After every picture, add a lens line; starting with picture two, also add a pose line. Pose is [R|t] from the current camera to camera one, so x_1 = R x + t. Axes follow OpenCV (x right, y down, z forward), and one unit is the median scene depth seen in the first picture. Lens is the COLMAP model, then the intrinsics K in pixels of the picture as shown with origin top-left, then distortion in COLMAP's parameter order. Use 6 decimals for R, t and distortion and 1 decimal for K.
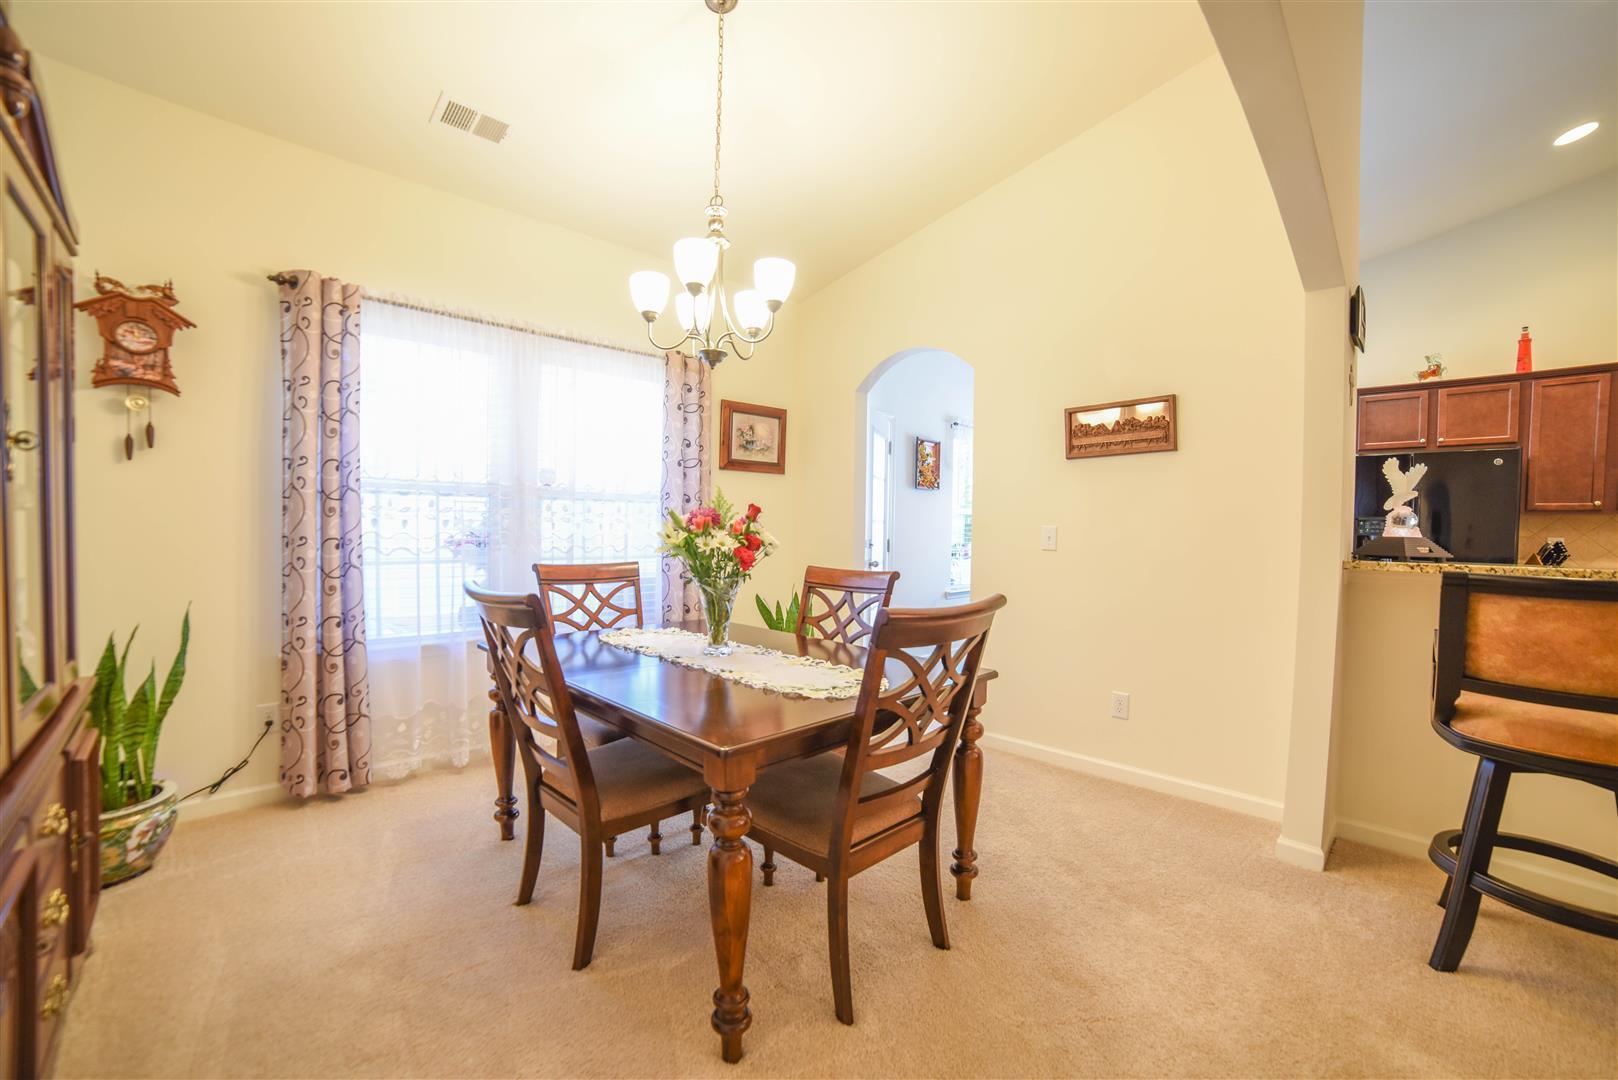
lens RADIAL K [[667.1, 0, 828.4], [0, 667.1, 541.8], [0, 0, 1]] dist [-0.107211, 0.039714]
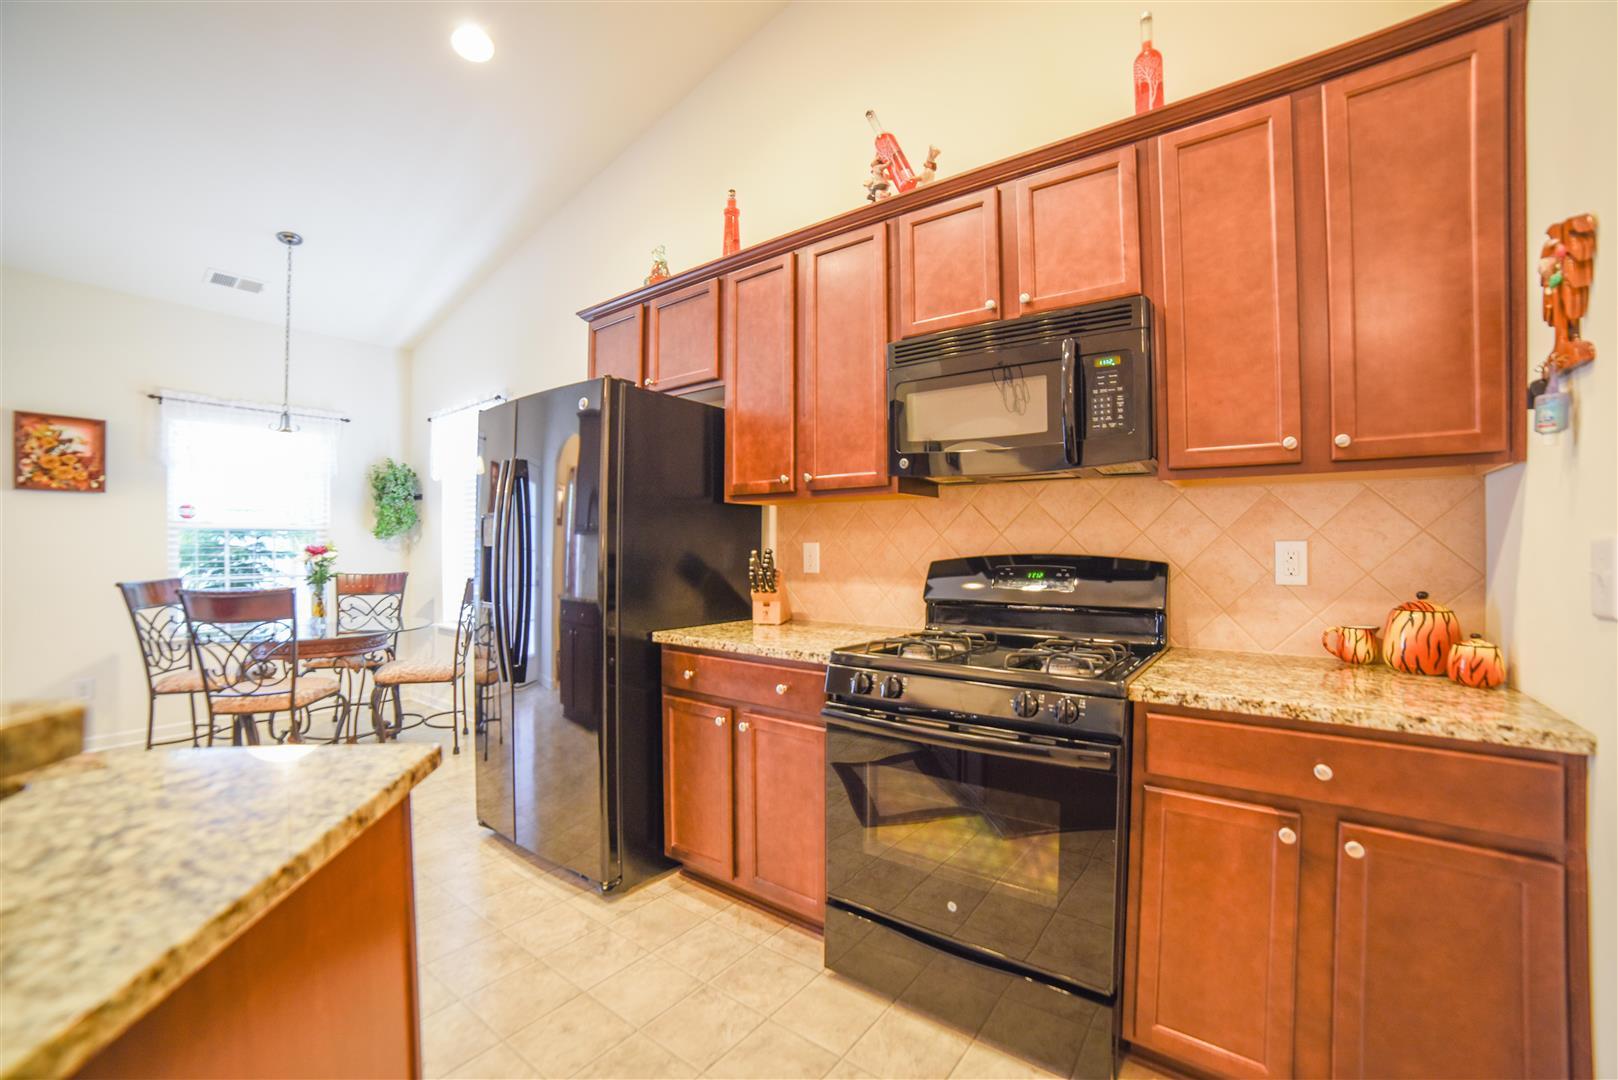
lens RADIAL K [[663.6, 0, 818.6], [0, 663.6, 544.7], [0, 0, 1]] dist [-0.107255, 0.038347]
pose [[0.989587, -0.018270, 0.142773, 1.753729], [0.022445, 0.999365, -0.027683, 0.019164], [-0.142177, 0.030599, 0.989368, 0.610173]]
